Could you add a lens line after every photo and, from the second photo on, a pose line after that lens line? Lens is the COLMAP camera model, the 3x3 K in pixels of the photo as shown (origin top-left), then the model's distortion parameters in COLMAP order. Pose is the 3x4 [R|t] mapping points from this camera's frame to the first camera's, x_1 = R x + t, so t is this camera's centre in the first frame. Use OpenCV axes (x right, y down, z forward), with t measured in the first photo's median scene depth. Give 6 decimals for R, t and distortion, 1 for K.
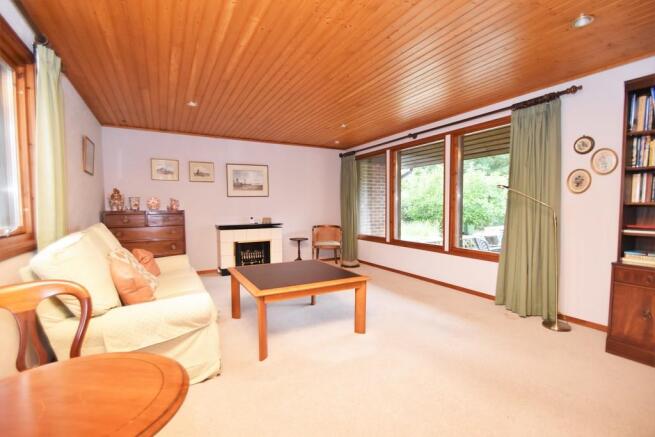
lens RADIAL K [[298.9, 0, 315.9], [0, 298.9, 218.5], [0, 0, 1]] dist [-0.002949, -0.000480]
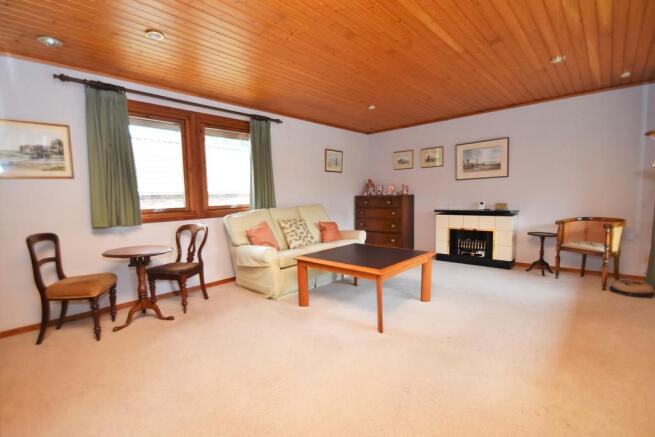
lens RADIAL K [[298.9, 0, 304.7], [0, 298.9, 214.1], [0, 0, 1]] dist [-0.002949, -0.000480]
pose [[0.297983, 0.057209, -0.952855, 0.466849], [-0.017428, 0.998362, 0.054490, -0.008447], [0.954412, 0.000370, 0.298492, 0.260225]]
